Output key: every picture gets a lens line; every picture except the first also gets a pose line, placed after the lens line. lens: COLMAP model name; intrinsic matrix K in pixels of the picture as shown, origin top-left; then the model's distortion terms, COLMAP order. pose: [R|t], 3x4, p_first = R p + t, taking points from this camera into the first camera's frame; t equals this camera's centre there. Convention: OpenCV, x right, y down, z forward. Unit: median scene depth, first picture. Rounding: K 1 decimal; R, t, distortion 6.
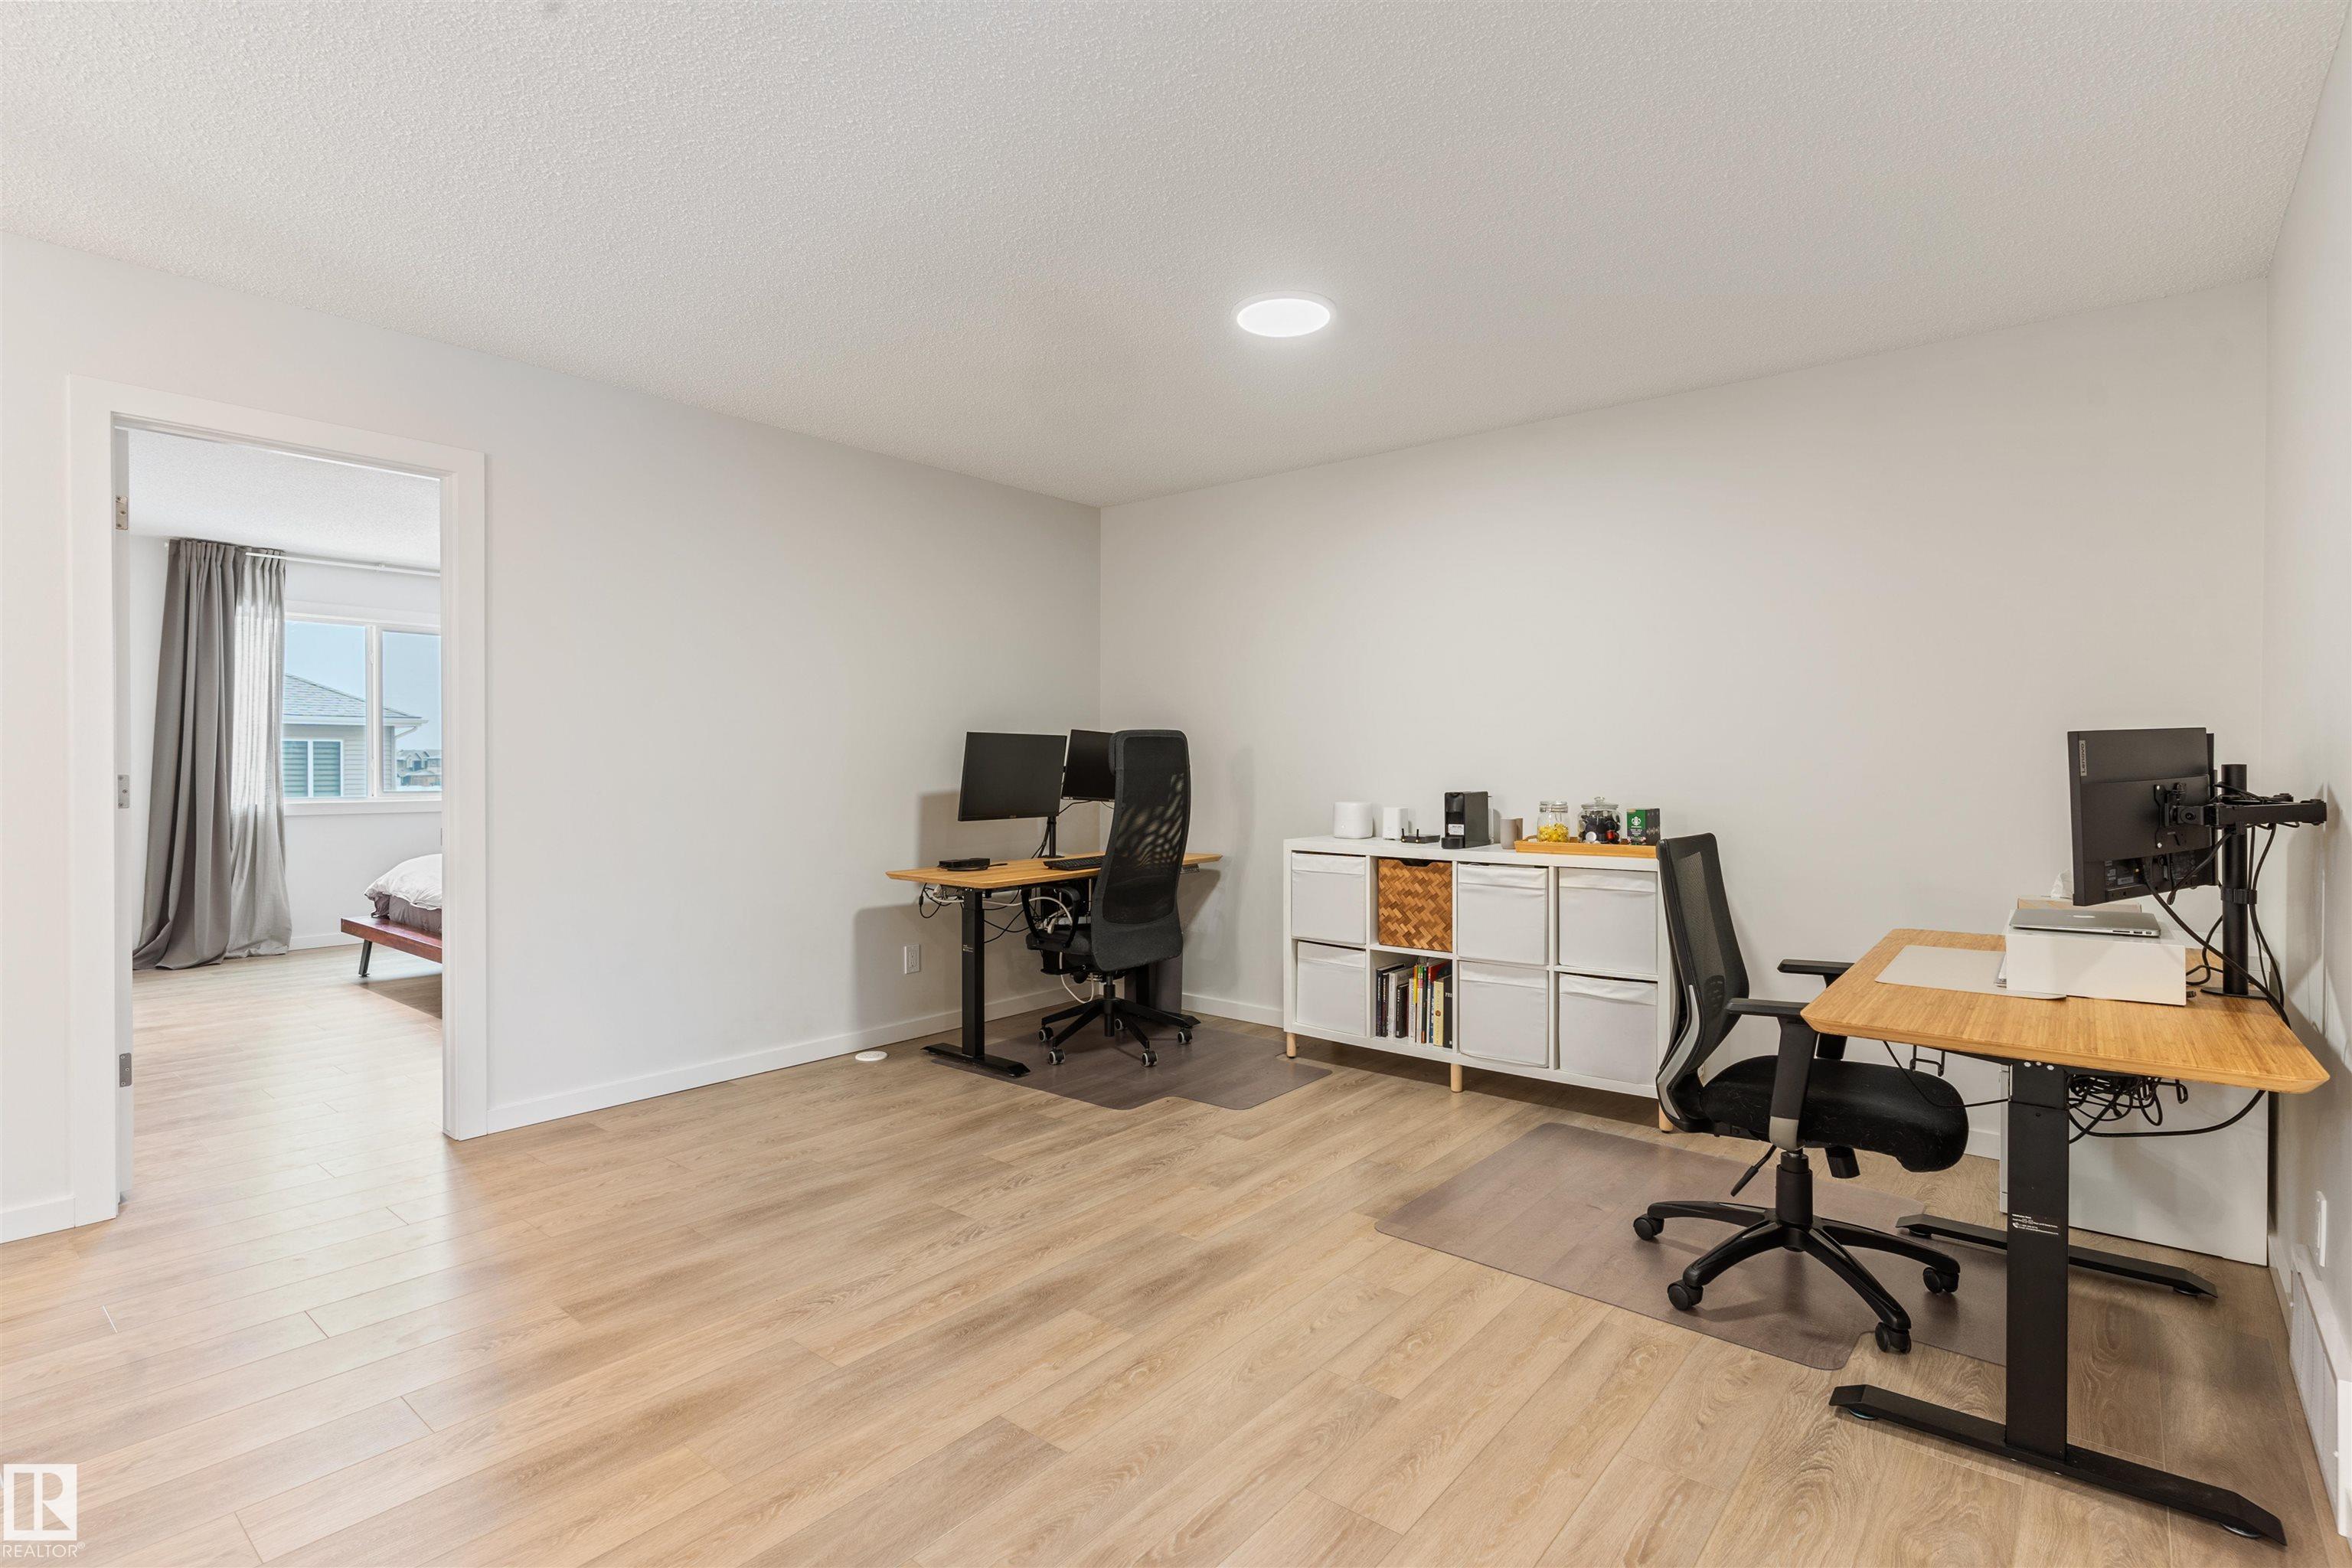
lens RADIAL K [[1130.9, 0, 1176.3], [0, 1130.9, 779.2], [0, 0, 1]] dist [0.006437, 0.000288]
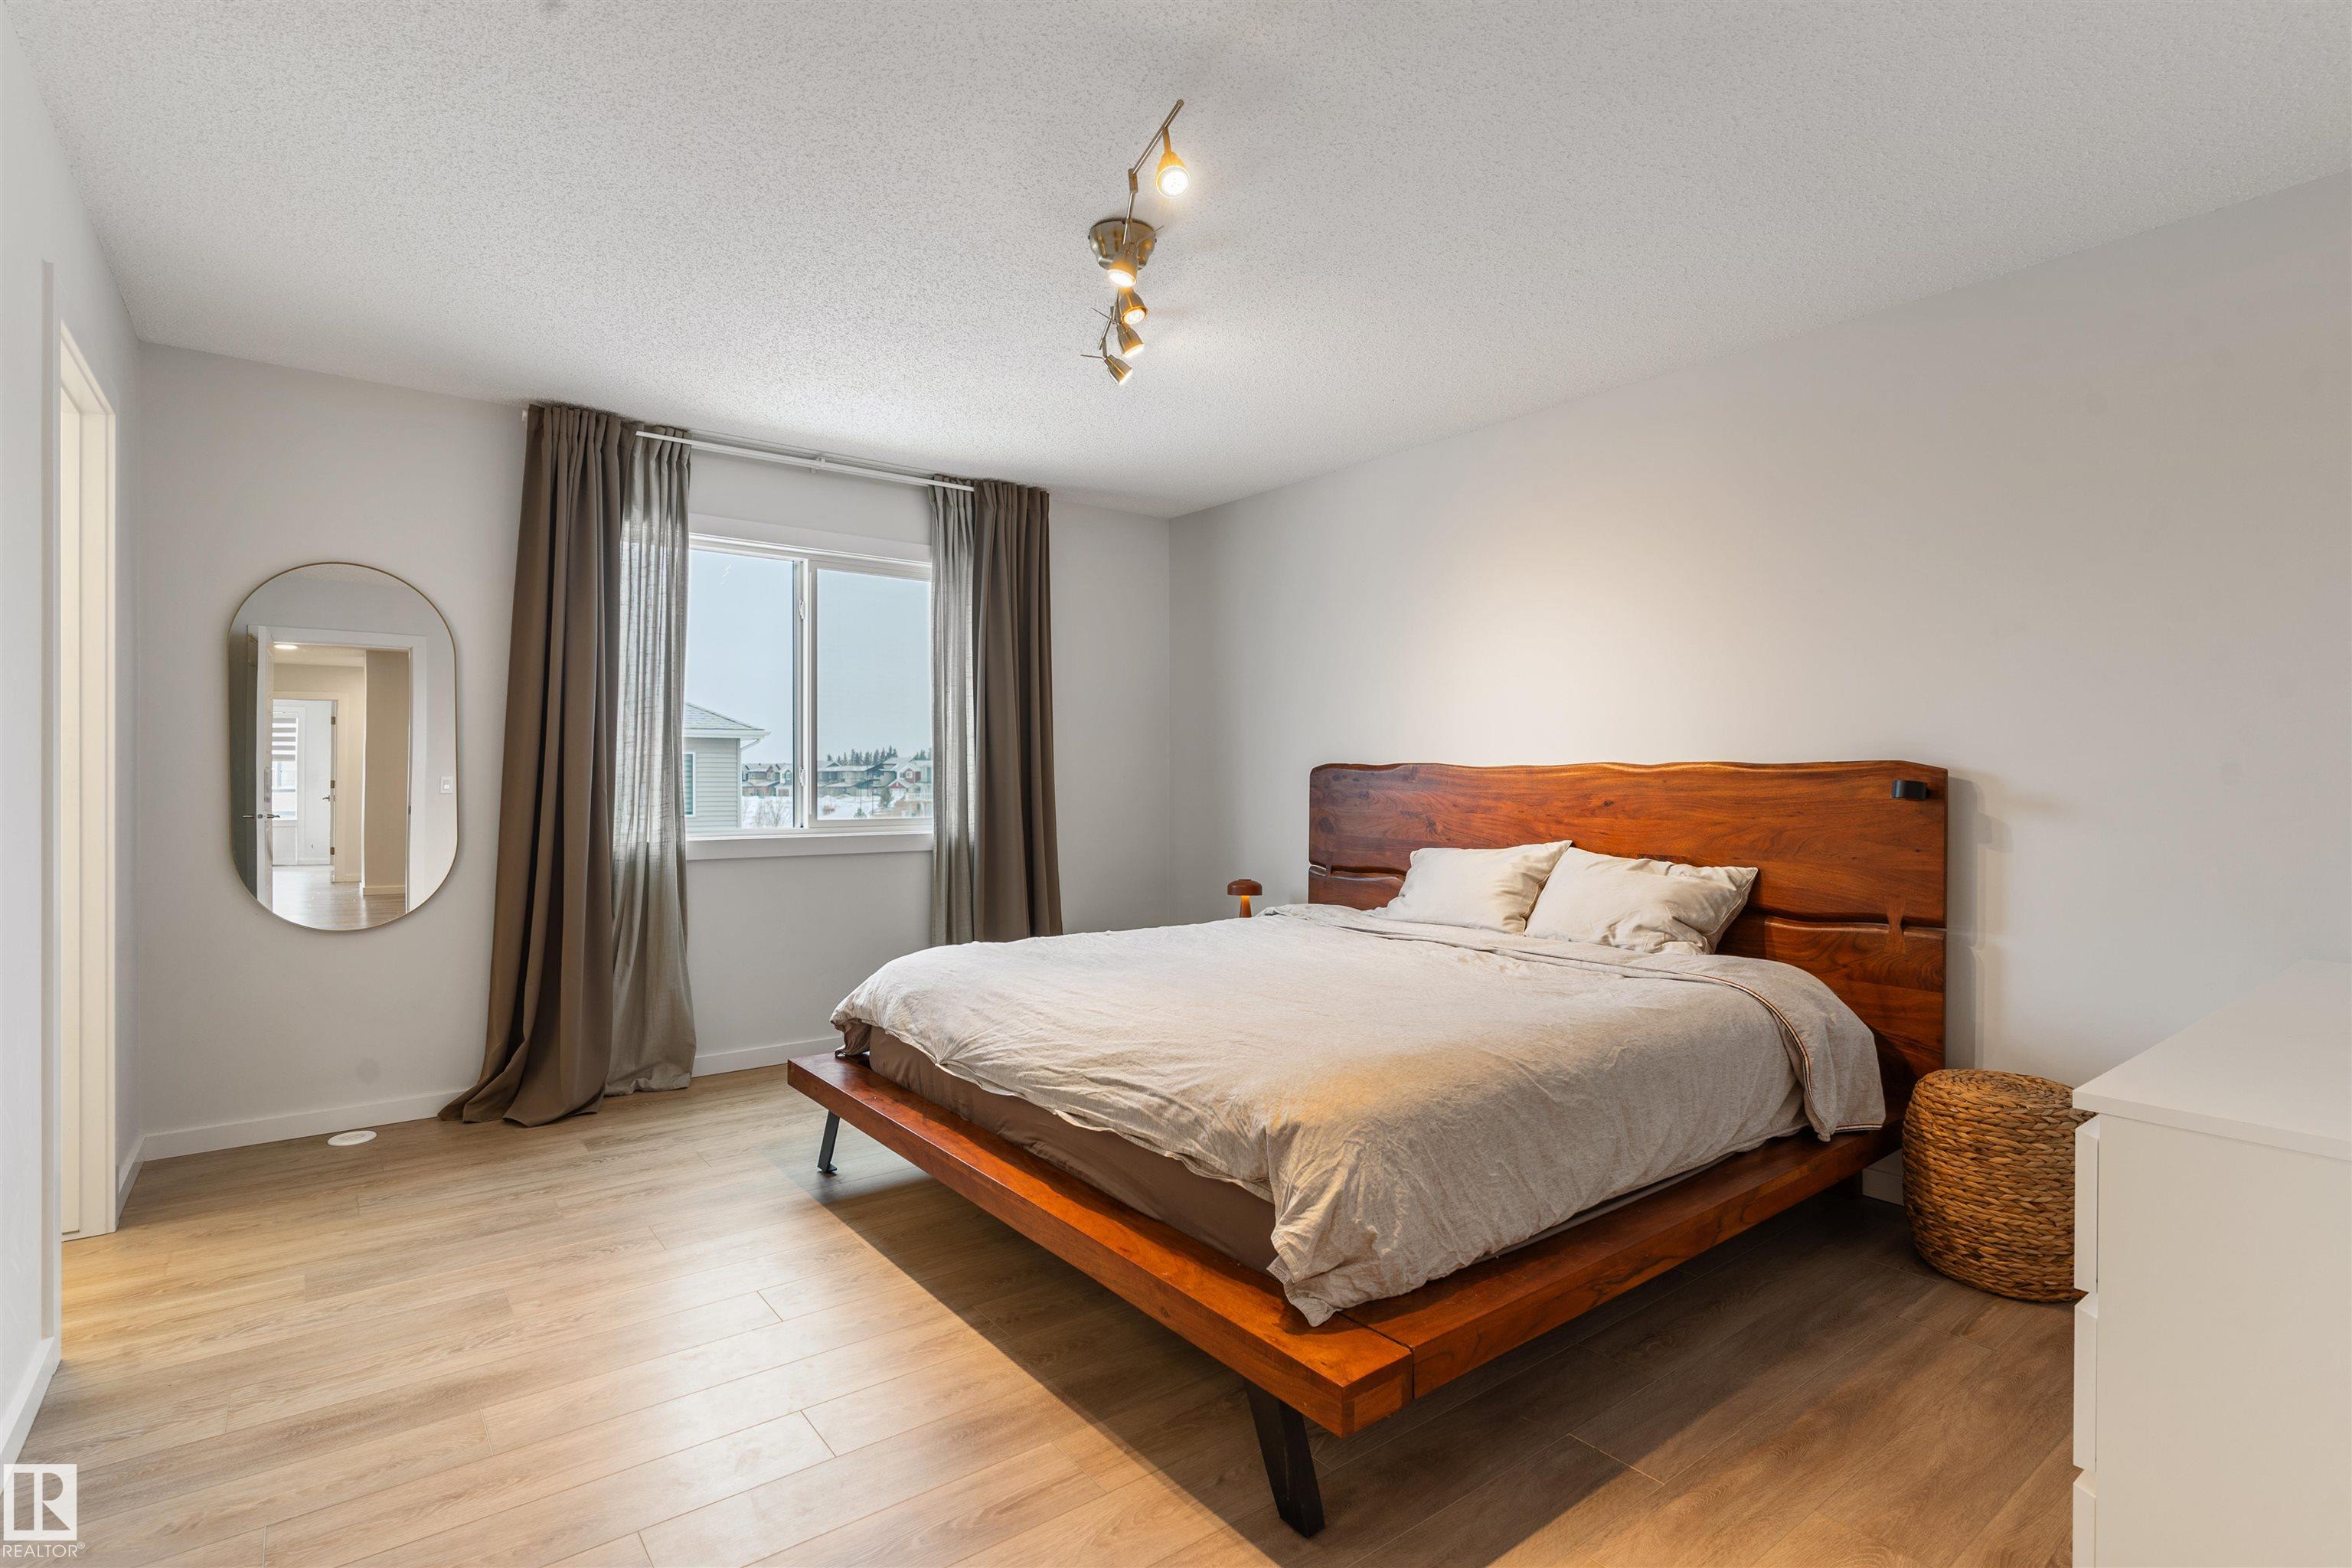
lens RADIAL K [[1130.9, 0, 1185.3], [0, 1130.9, 770.9], [0, 0, 1]] dist [0.006437, 0.000288]
pose [[0.975853, -0.004721, -0.218378, -0.409926], [0.001581, 0.999893, -0.014548, -0.007432], [0.218423, 0.013852, 0.975756, 0.485681]]
